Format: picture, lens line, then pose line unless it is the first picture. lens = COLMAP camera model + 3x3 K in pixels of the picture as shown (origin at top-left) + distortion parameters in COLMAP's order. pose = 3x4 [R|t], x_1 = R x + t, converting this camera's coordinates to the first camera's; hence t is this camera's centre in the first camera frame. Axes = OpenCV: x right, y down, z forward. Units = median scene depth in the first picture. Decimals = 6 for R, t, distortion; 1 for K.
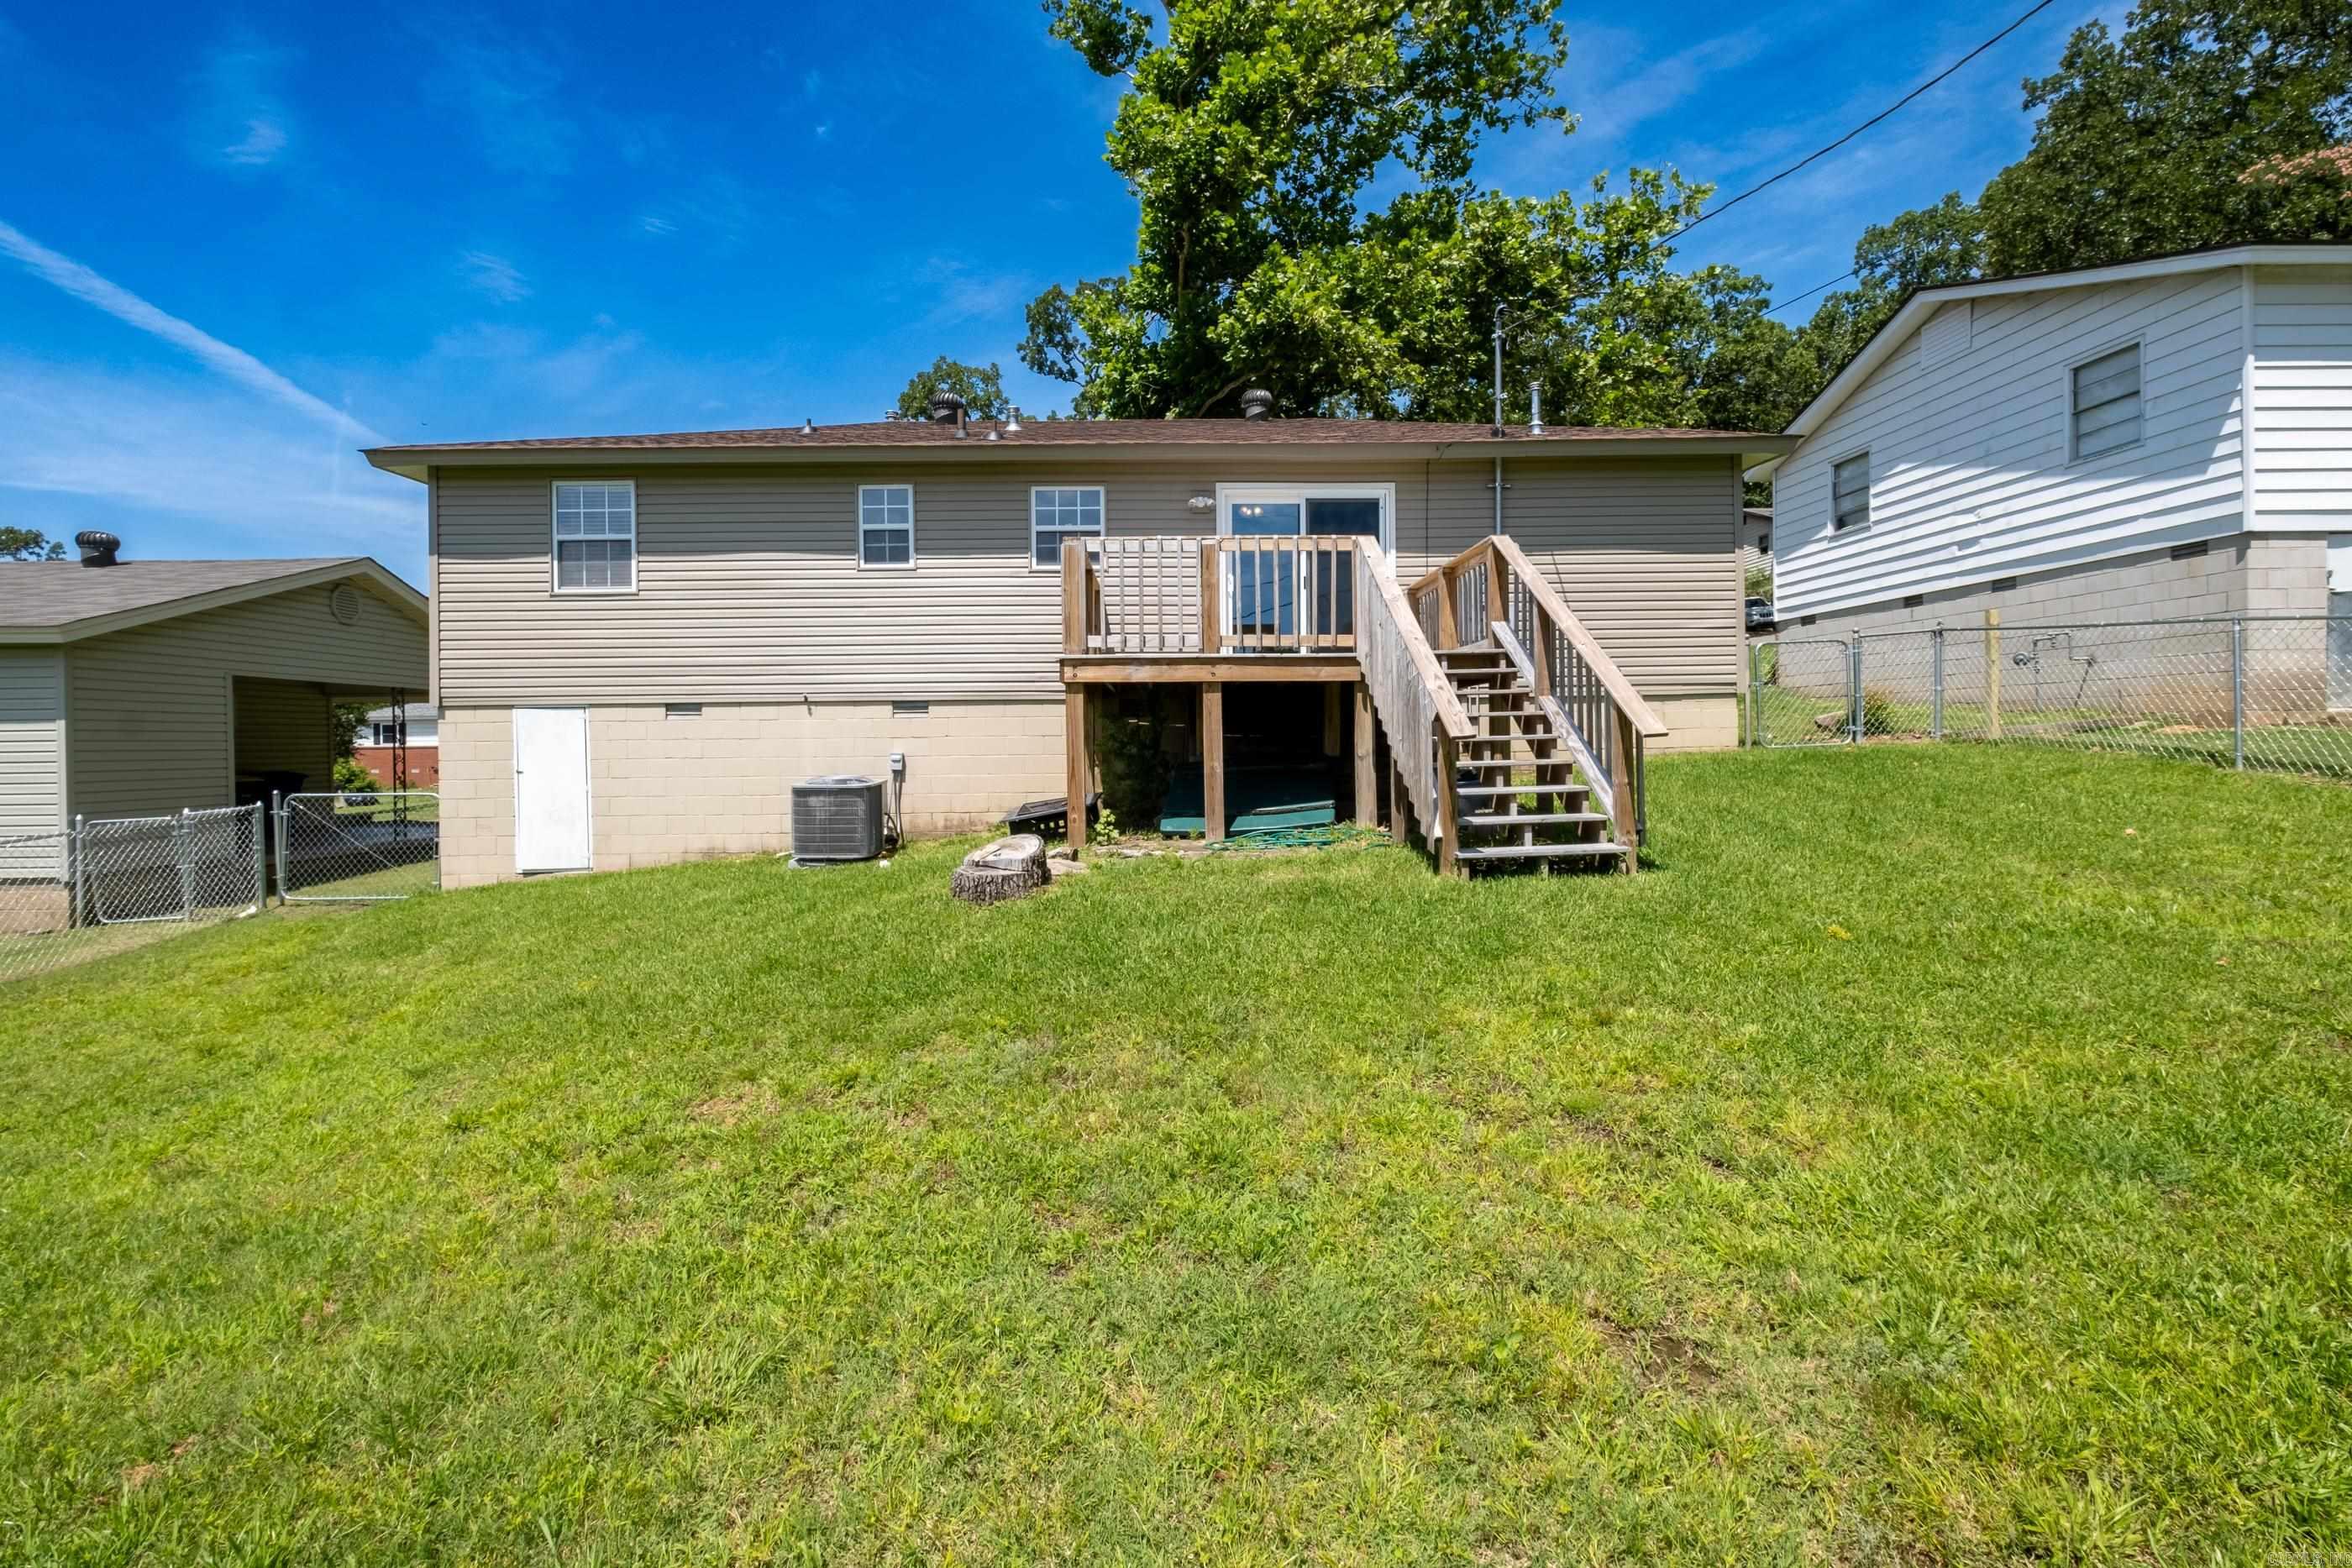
lens RADIAL K [[1035.7, 0, 1165.5], [0, 1035.7, 759.1], [0, 0, 1]] dist [-0.000375, 0.000378]
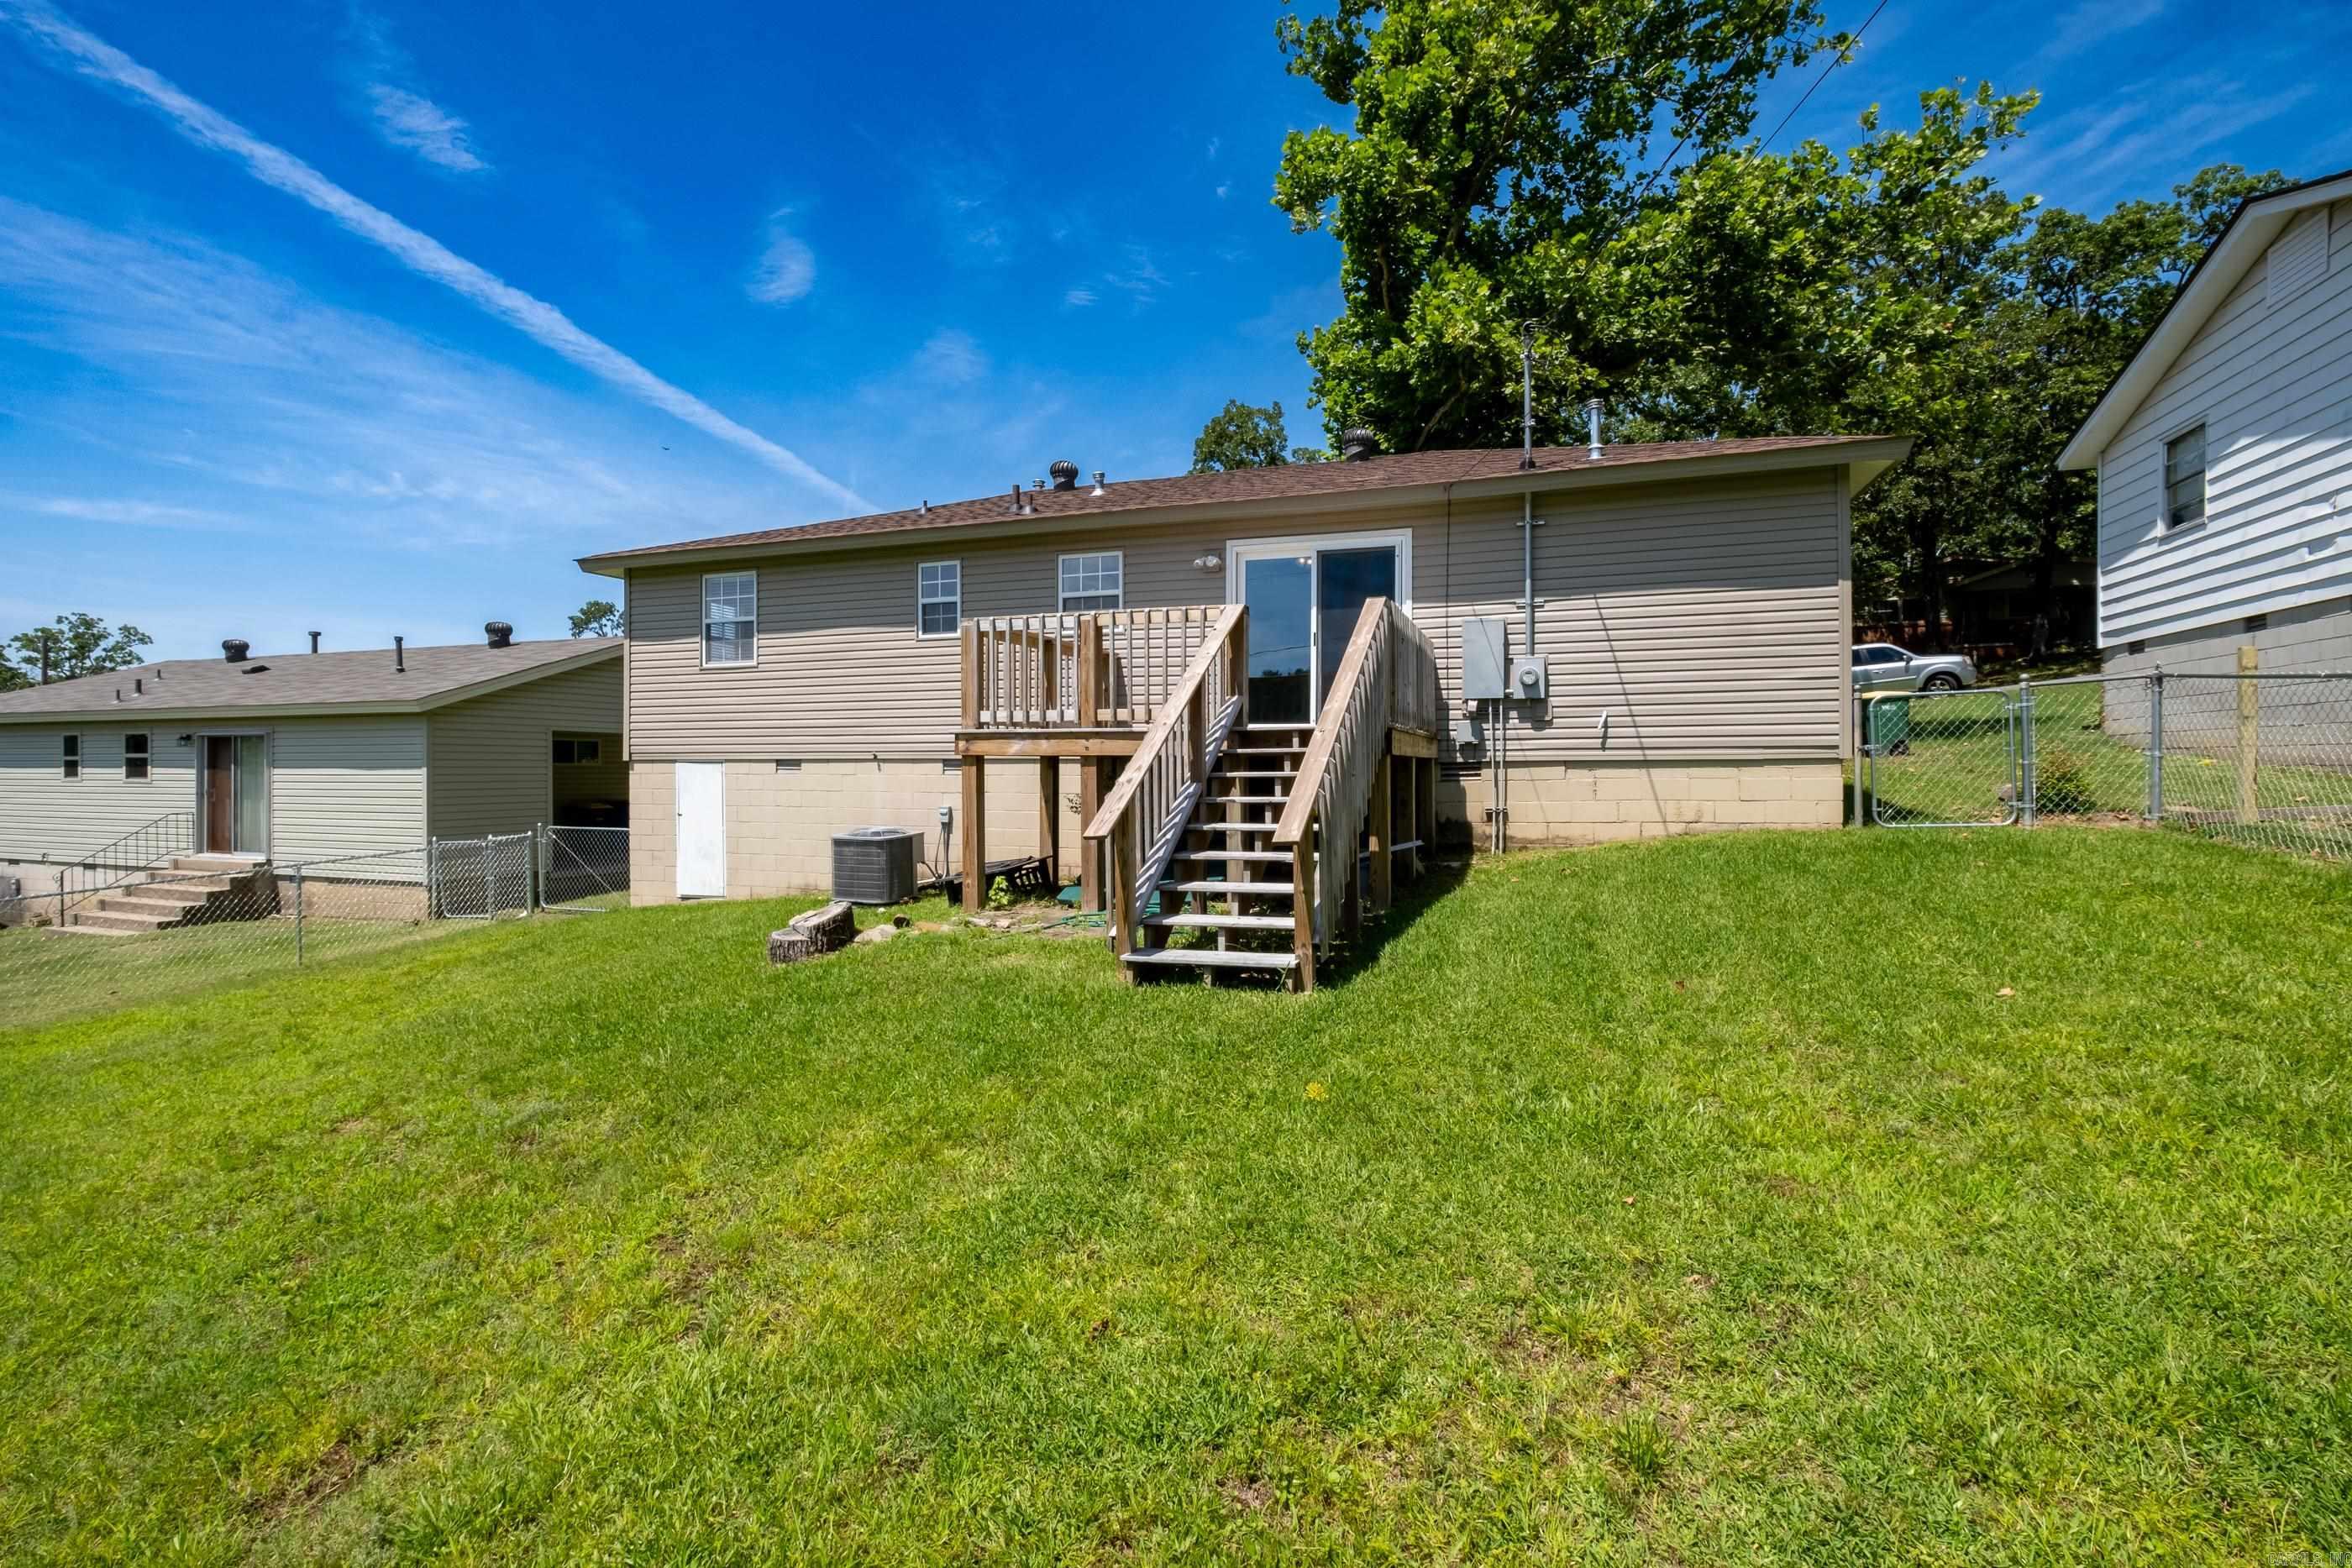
lens RADIAL K [[1028.8, 0, 1170.0], [0, 1028.8, 791.1], [0, 0, 1]] dist [0.000789, -0.000120]
pose [[0.938017, 0.019350, -0.346050, 0.338291], [-0.016807, 0.999805, 0.010348, -0.037550], [0.346182, -0.003890, 0.938159, 0.062550]]
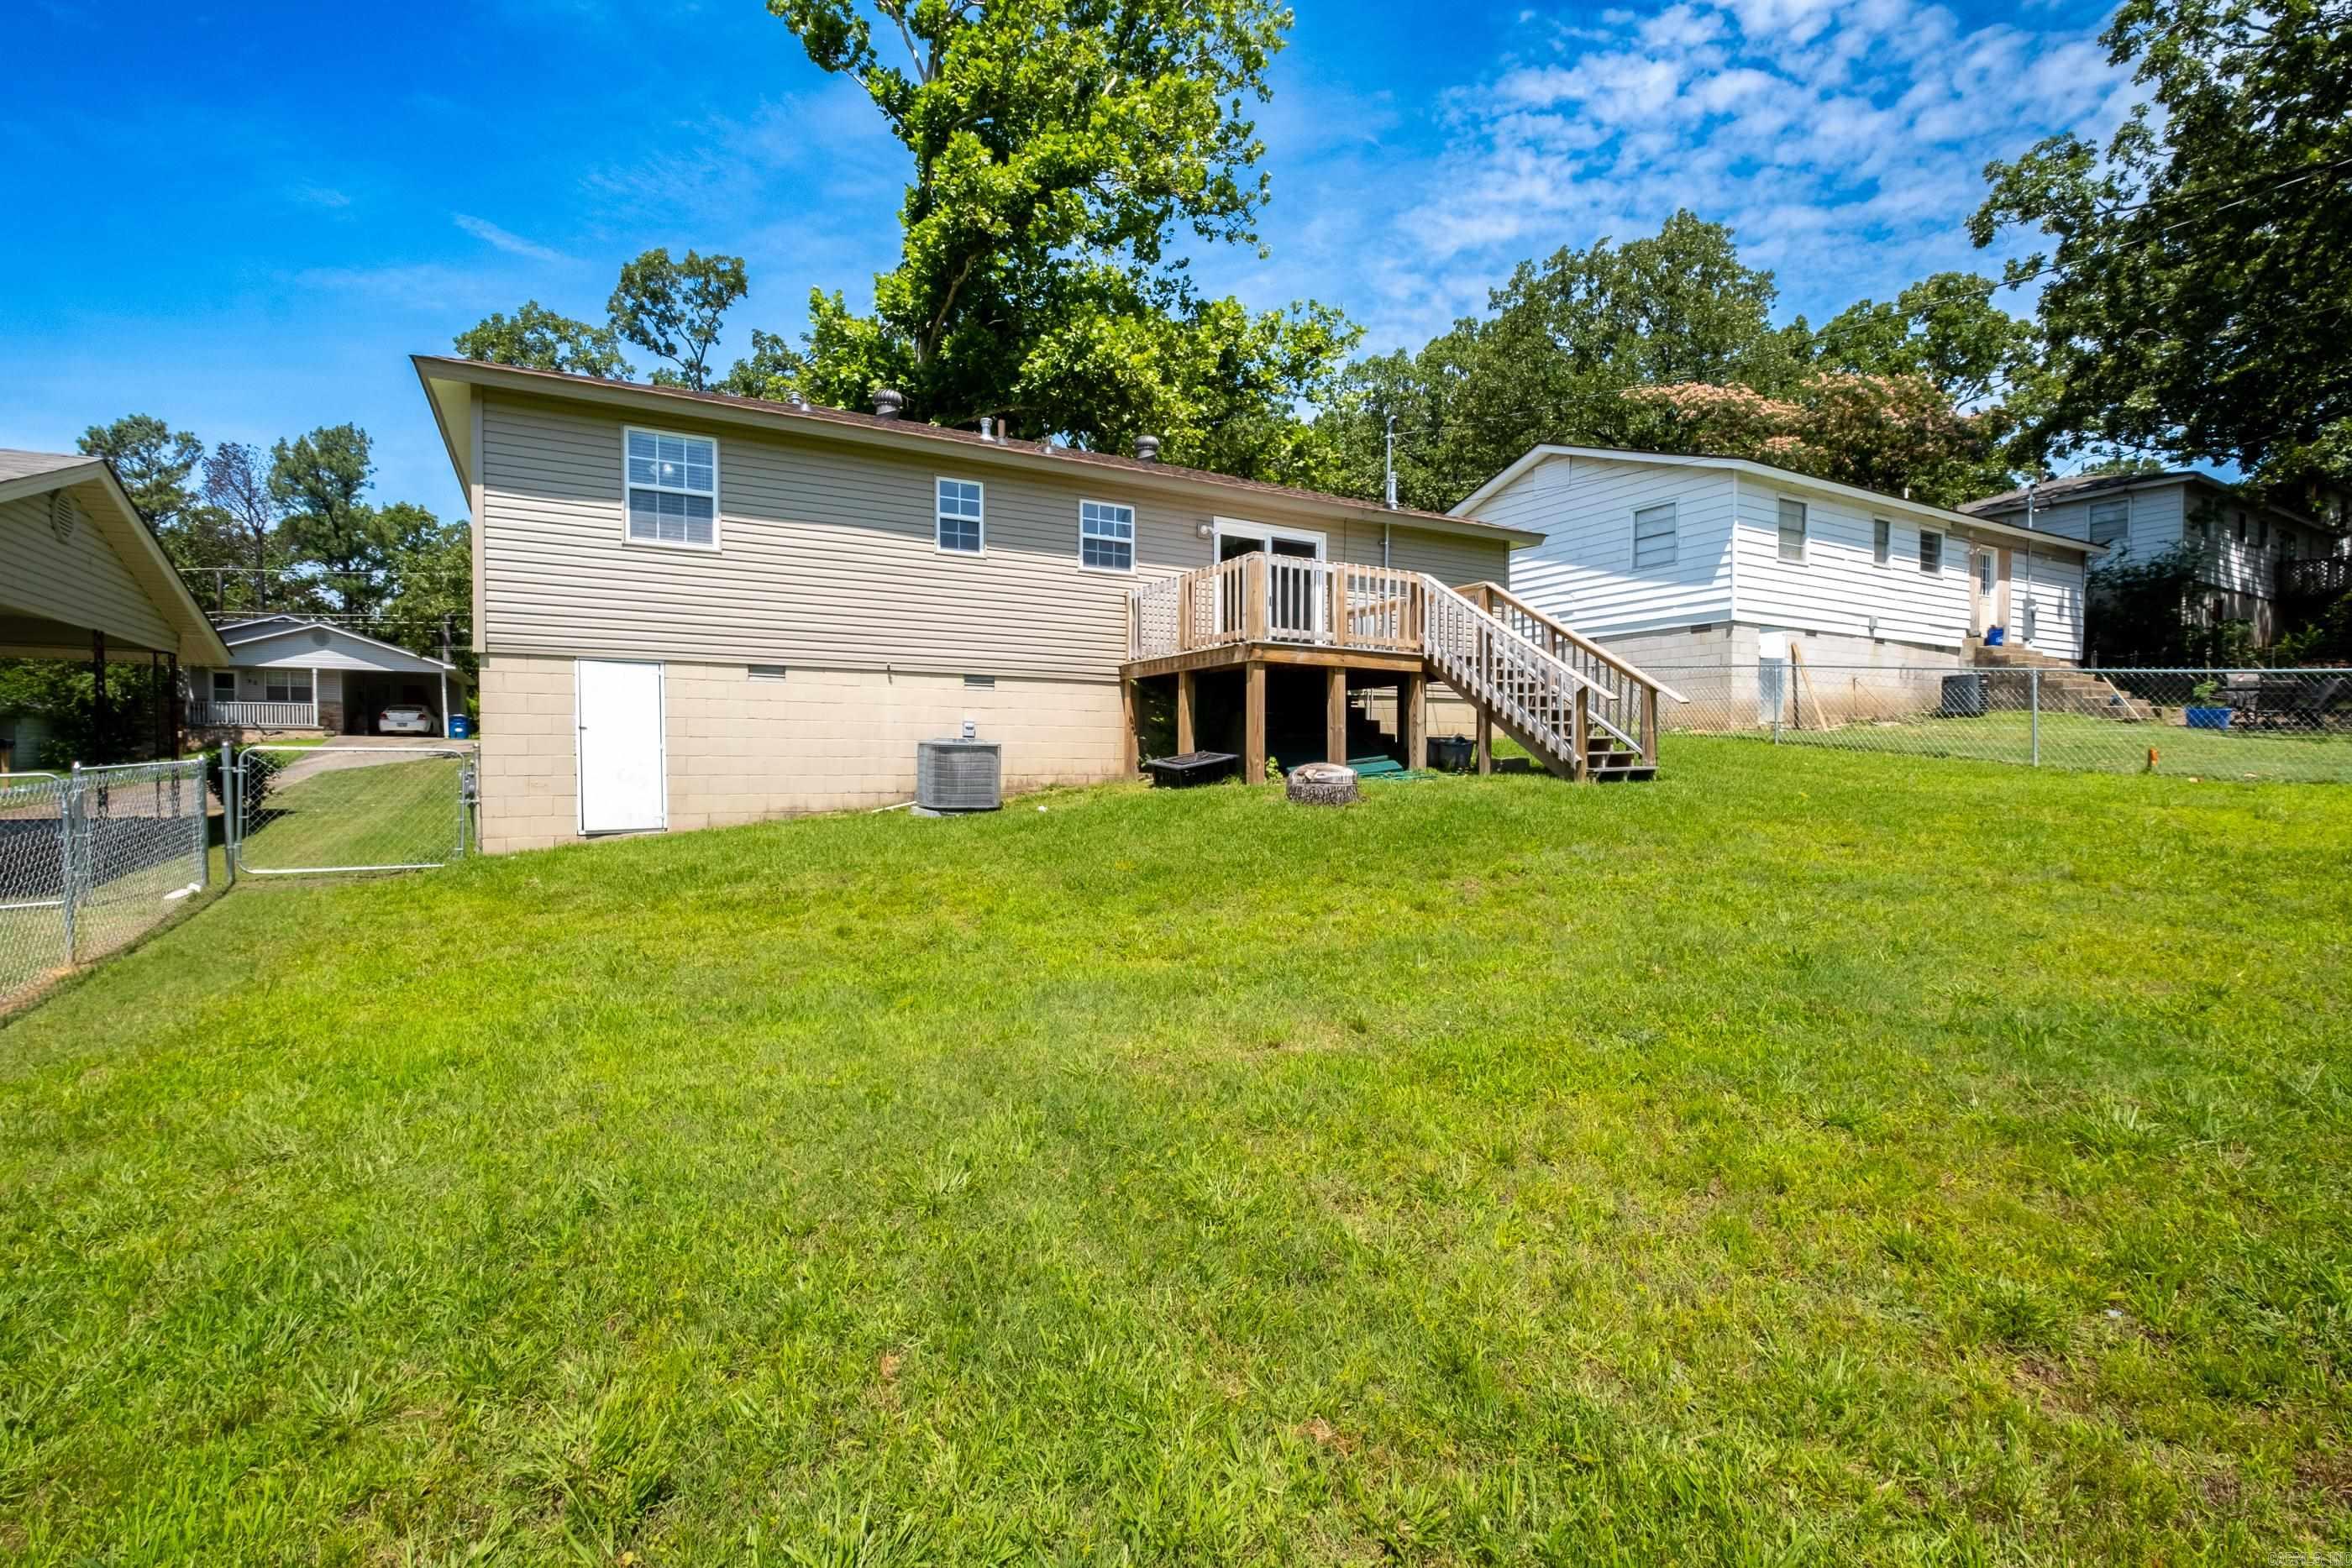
lens RADIAL K [[1049.0, 0, 1150.3], [0, 1049.0, 808.6], [0, 0, 1]] dist [-0.000995, -0.000065]
pose [[0.876883, -0.005410, 0.480673, -0.631688], [-0.002780, 0.999863, 0.016325, 0.069609], [-0.480695, -0.015651, 0.876748, -0.091131]]
